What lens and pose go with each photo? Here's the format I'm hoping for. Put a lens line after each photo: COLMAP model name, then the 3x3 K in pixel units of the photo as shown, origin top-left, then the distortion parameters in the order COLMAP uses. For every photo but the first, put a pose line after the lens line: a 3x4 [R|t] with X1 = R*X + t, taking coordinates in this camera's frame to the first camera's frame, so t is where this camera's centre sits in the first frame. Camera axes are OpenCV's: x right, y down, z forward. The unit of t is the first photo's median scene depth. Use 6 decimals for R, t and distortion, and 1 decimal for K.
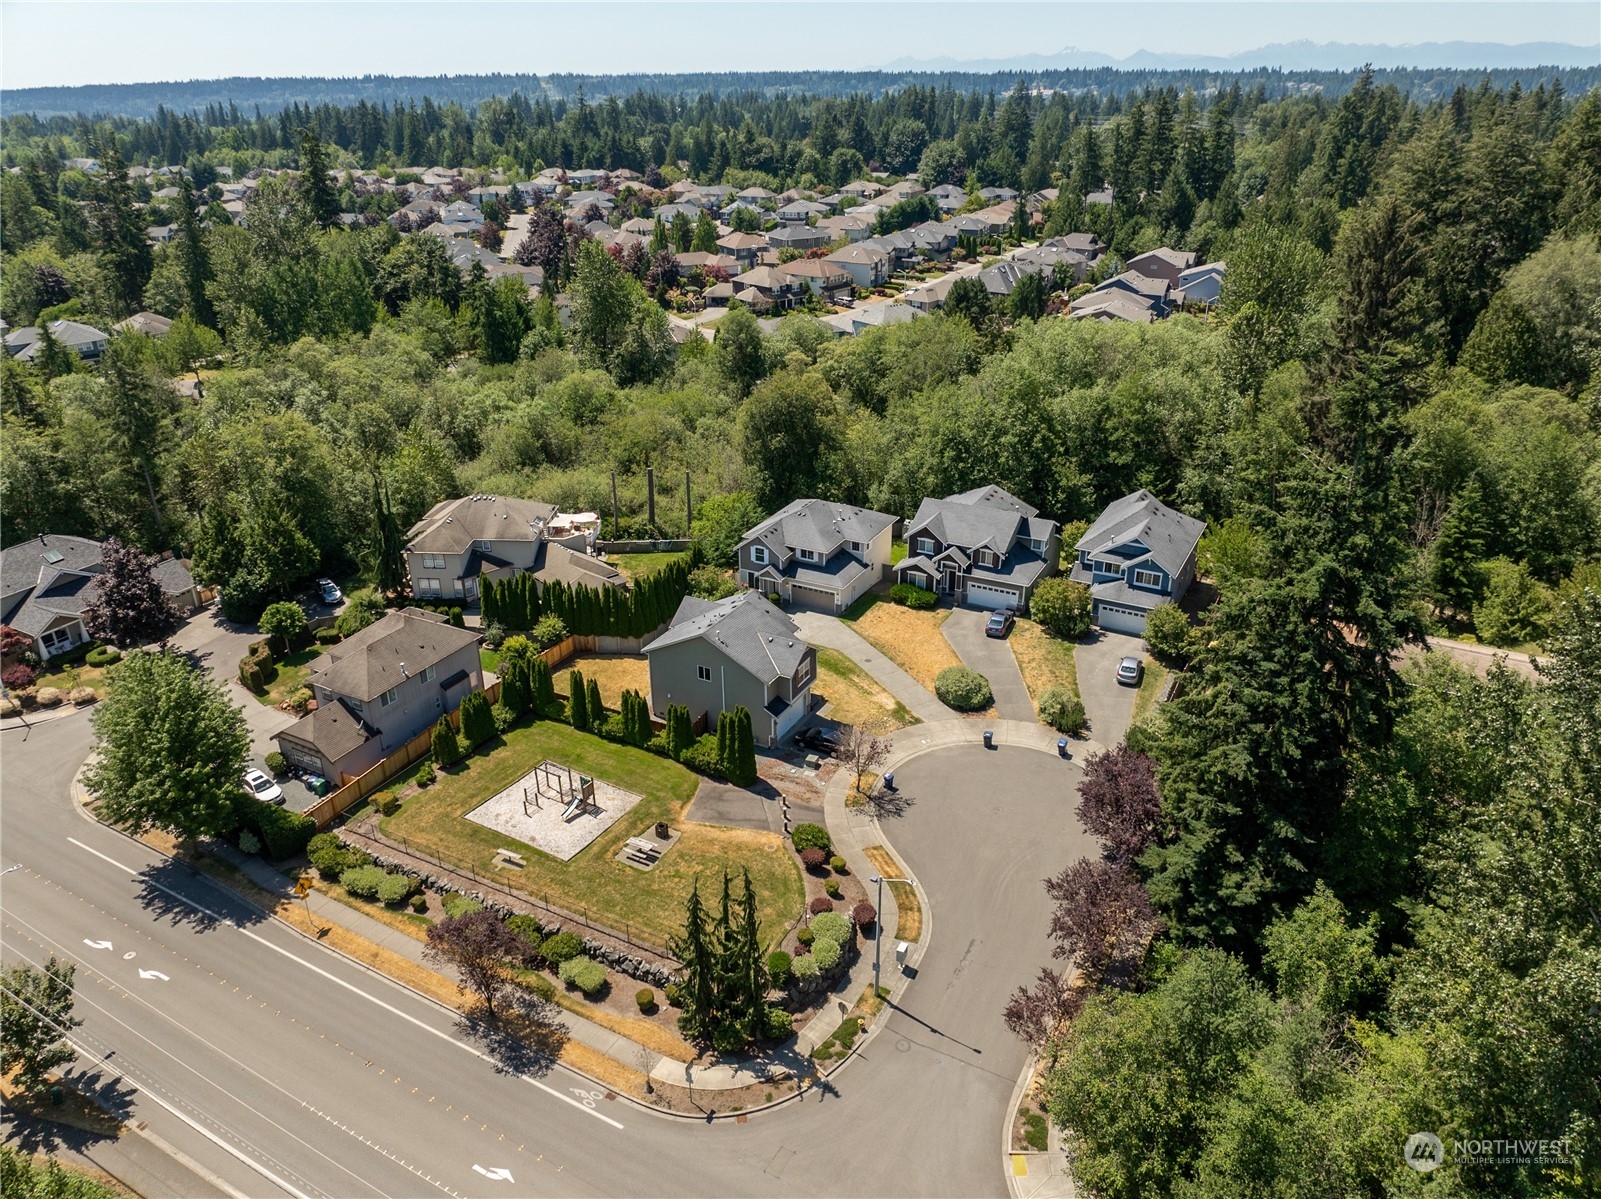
lens RADIAL K [[1130.5, 0, 800.5], [0, 1130.5, 599.5], [0, 0, 1]] dist [-0.028555, -0.006566]
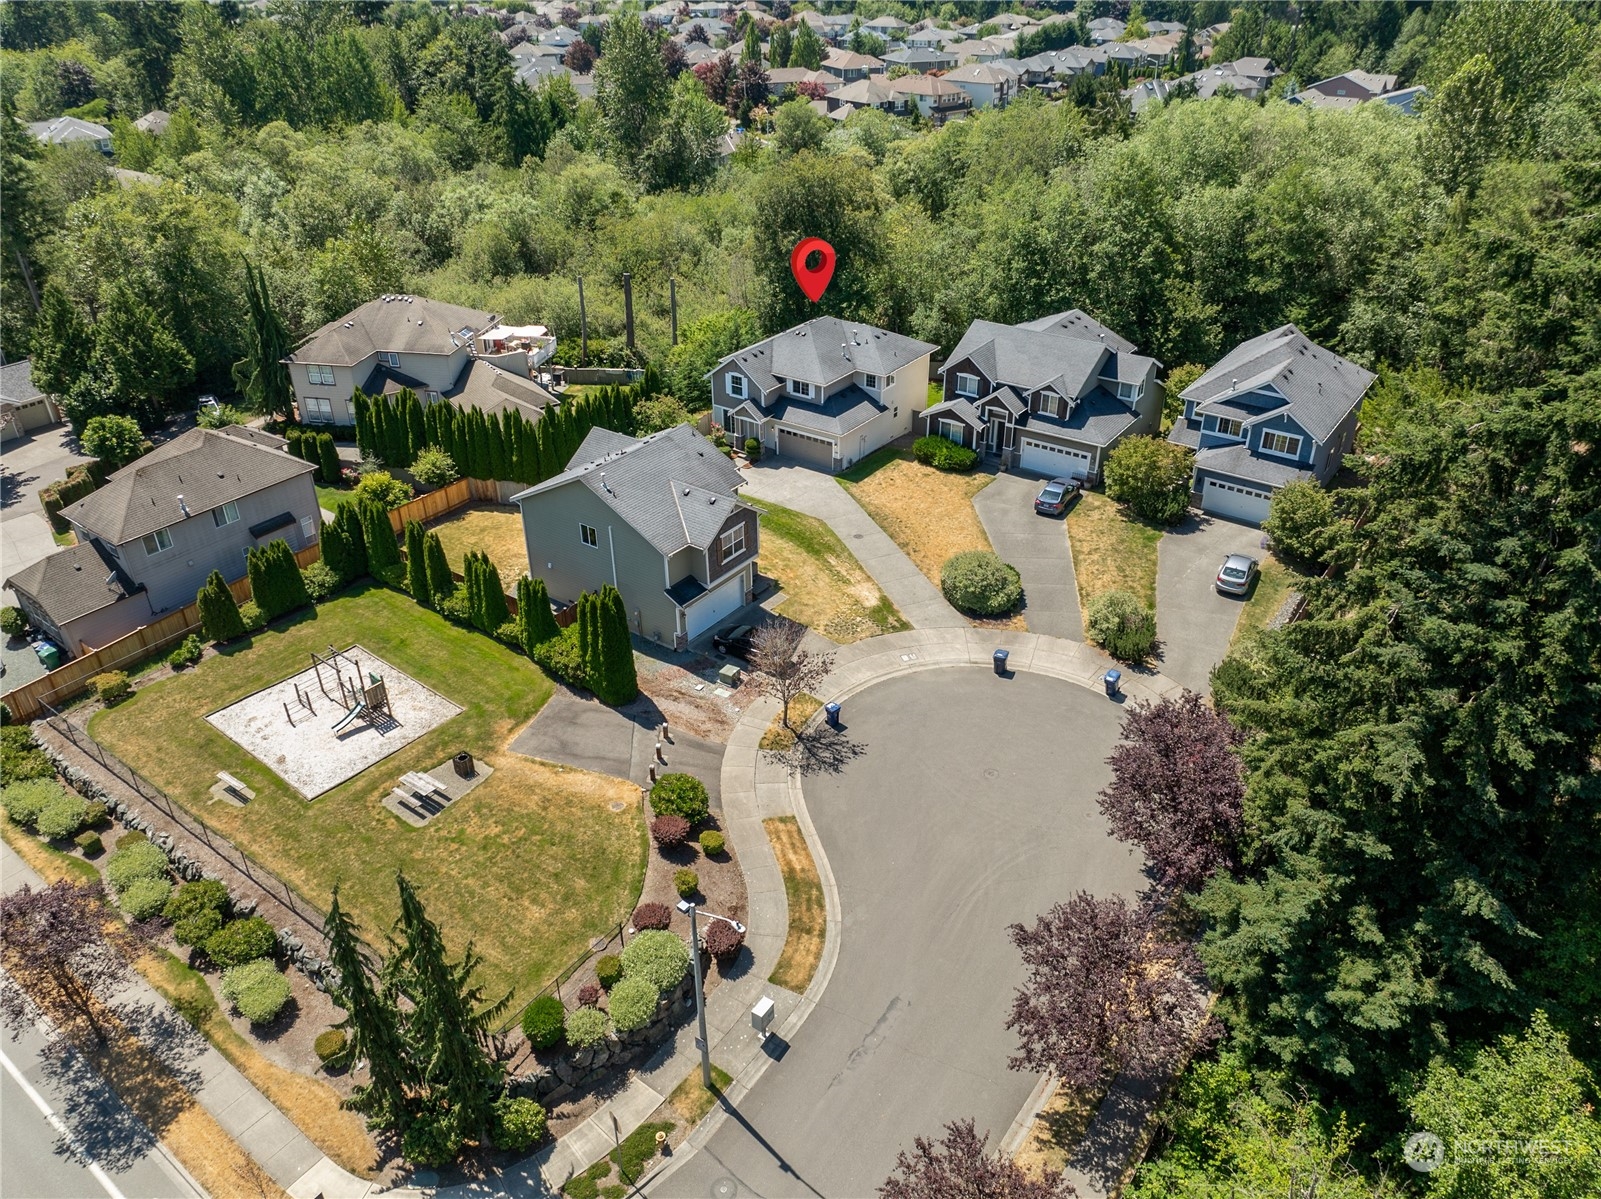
lens RADIAL K [[1132.9, 0, 800.5], [0, 1132.9, 599.5], [0, 0, 1]] dist [-0.049043, 0.022073]
pose [[0.990845, 0.069005, -0.116033, 0.115425], [-0.057157, 0.993089, 0.102507, 0.024333], [0.122305, -0.094936, 0.987942, 0.309646]]
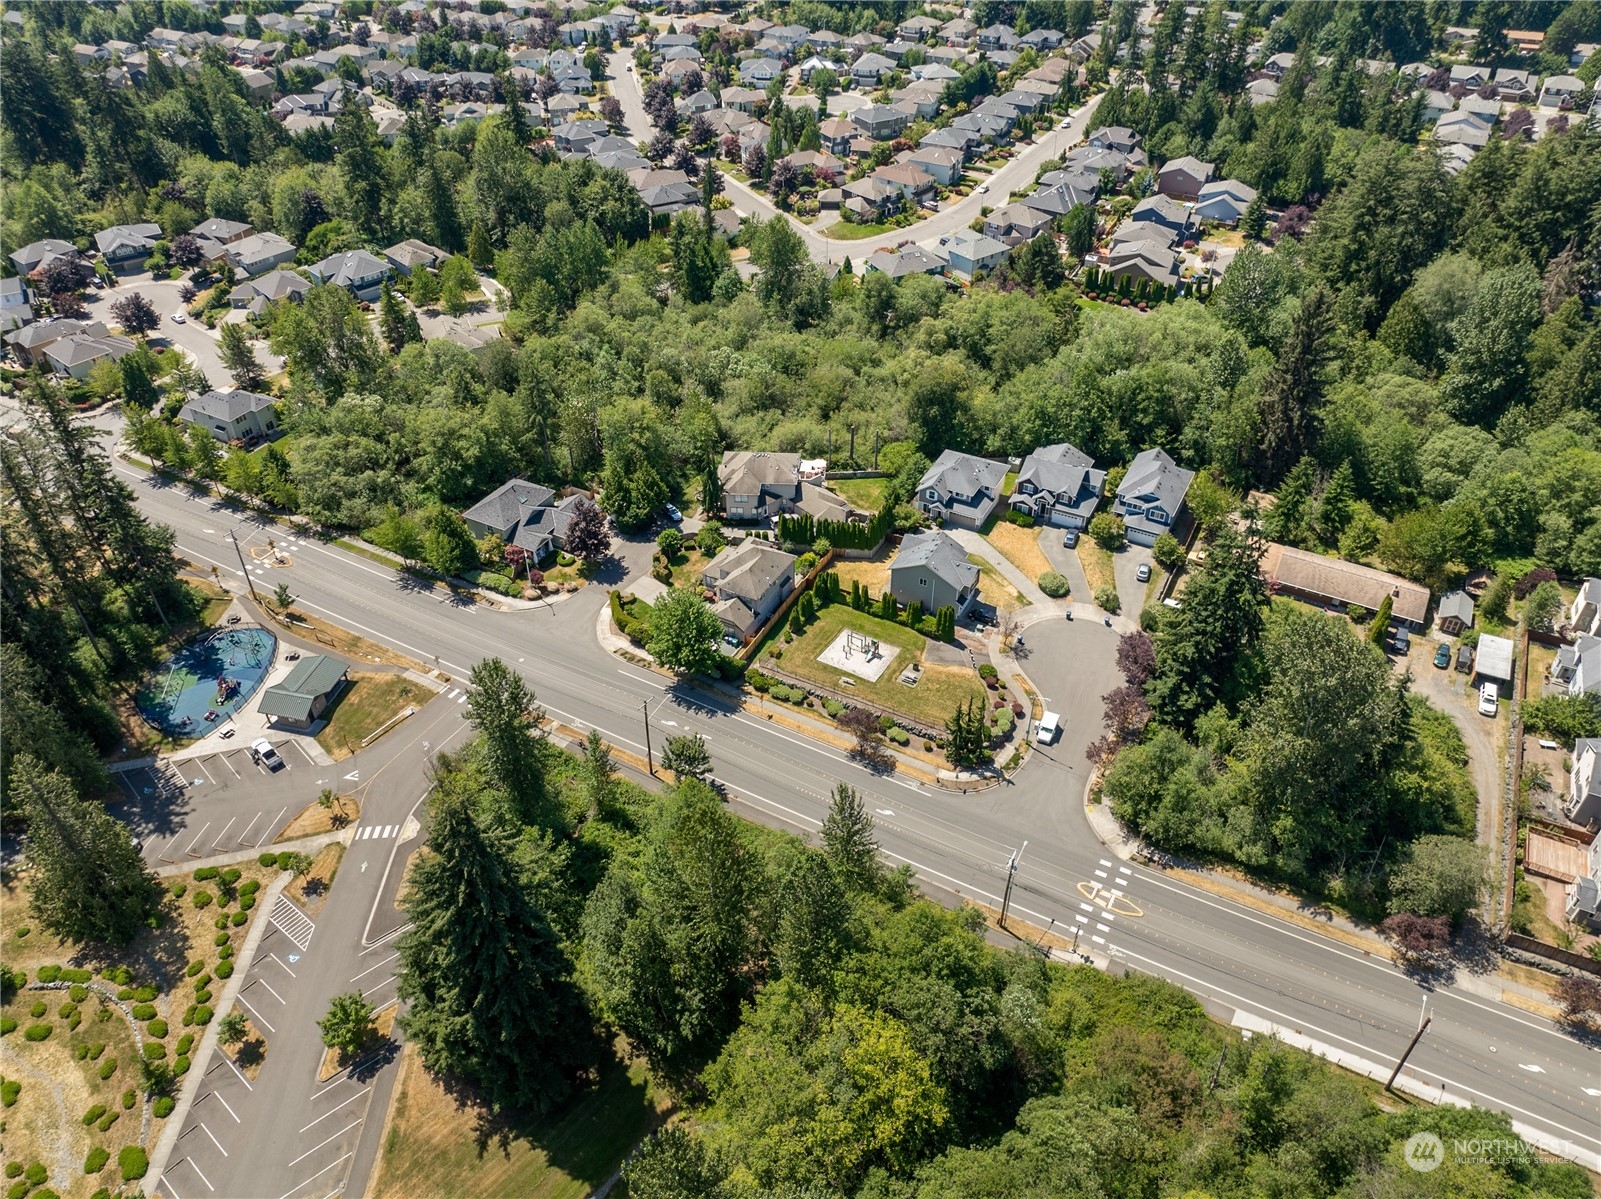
lens RADIAL K [[1130.5, 0, 800.5], [0, 1130.5, 599.5], [0, 0, 1]] dist [-0.028555, -0.006566]
pose [[0.999999, 0.001419, 0.000580, -0.273883], [-0.001514, 0.973762, 0.227563, -0.318375], [-0.000241, -0.227564, 0.973763, -0.815710]]
